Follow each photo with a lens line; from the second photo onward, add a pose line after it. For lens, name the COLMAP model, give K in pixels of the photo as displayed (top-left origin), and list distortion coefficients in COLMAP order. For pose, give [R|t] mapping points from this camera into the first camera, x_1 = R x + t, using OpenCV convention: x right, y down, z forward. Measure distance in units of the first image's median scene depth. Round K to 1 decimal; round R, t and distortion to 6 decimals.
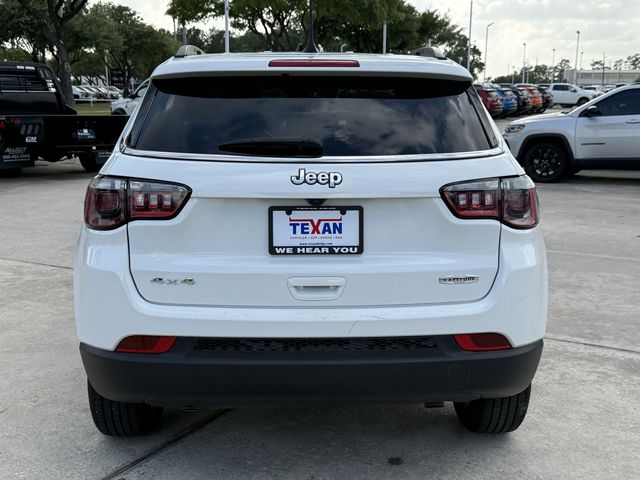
lens RADIAL K [[770.2, 0, 318.1], [0, 770.2, 243.7], [0, 0, 1]] dist [0.063558, 0.000000]
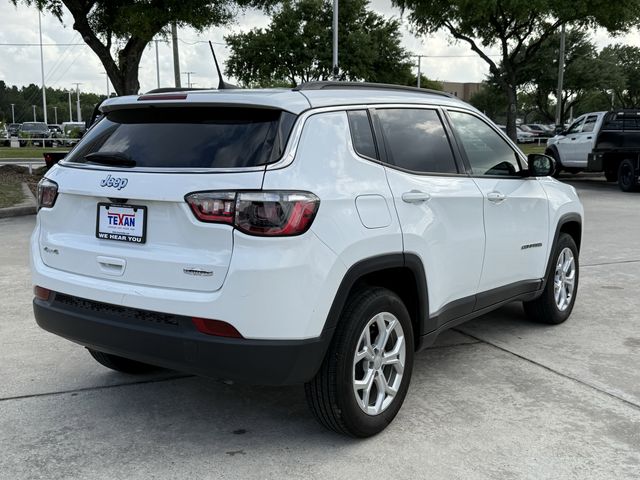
lens RADIAL K [[720.4, 0, 316.4], [0, 720.4, 242.0], [0, 0, 1]] dist [0.095142, 0.000000]
pose [[0.809190, 0.088597, -0.580829, 0.991657], [-0.112541, 0.993633, -0.005224, -0.015245], [0.576668, 0.069594, 0.814009, 0.184410]]
